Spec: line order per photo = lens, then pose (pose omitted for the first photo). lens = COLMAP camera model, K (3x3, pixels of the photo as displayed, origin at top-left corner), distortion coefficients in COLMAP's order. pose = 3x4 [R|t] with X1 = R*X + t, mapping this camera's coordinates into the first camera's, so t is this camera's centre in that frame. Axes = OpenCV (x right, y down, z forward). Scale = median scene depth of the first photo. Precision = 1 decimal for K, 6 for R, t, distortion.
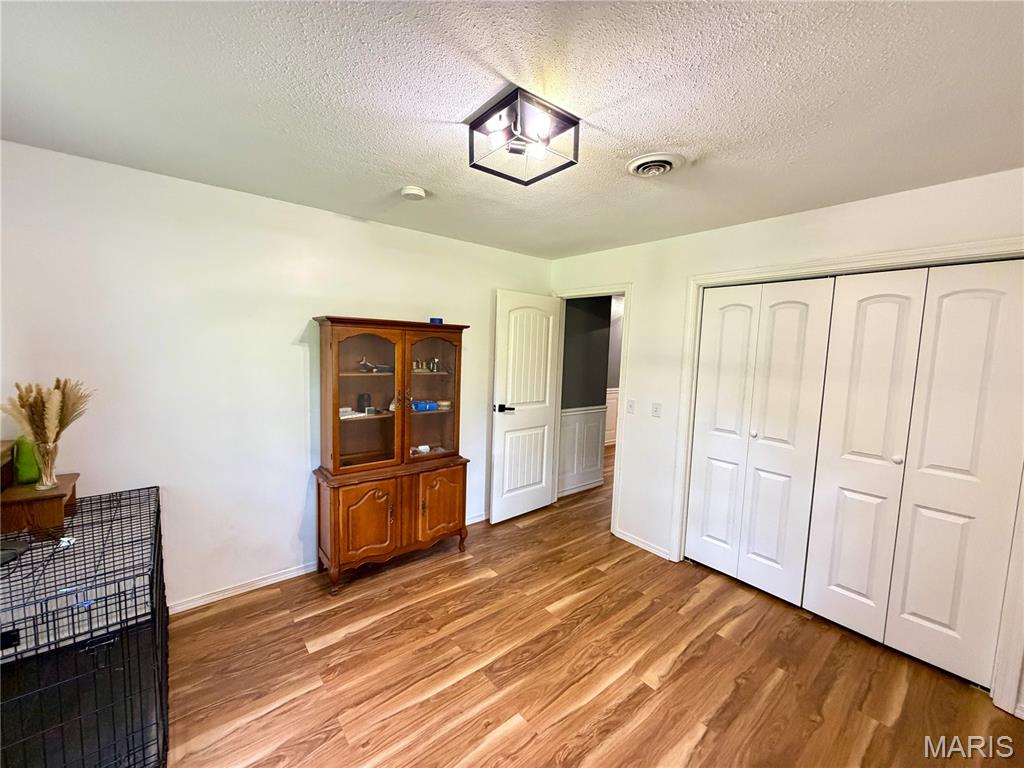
lens RADIAL K [[405.4, 0, 506.8], [0, 405.4, 386.4], [0, 0, 1]] dist [-0.003100, -0.000164]
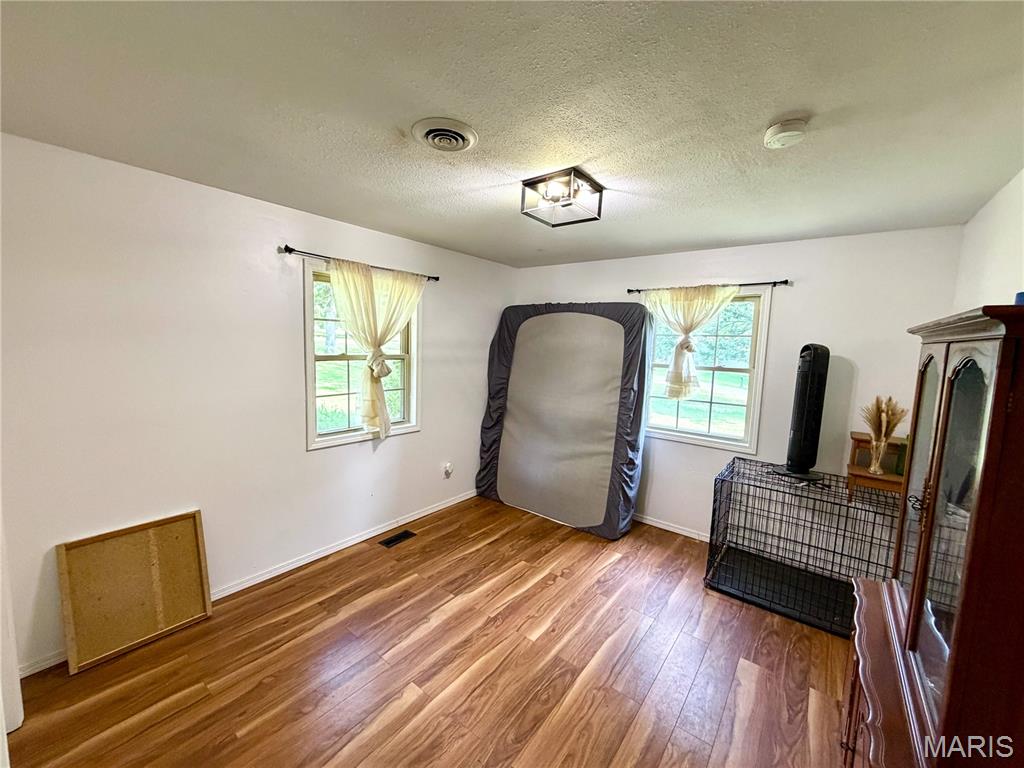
lens RADIAL K [[405.4, 0, 506.8], [0, 405.4, 383.0], [0, 0, 1]] dist [-0.003100, -0.000164]
pose [[-0.974412, -0.042556, -0.220706, 0.378540], [-0.086377, 0.977411, 0.192889, -0.190645], [0.207511, 0.207018, -0.956077, 1.803574]]
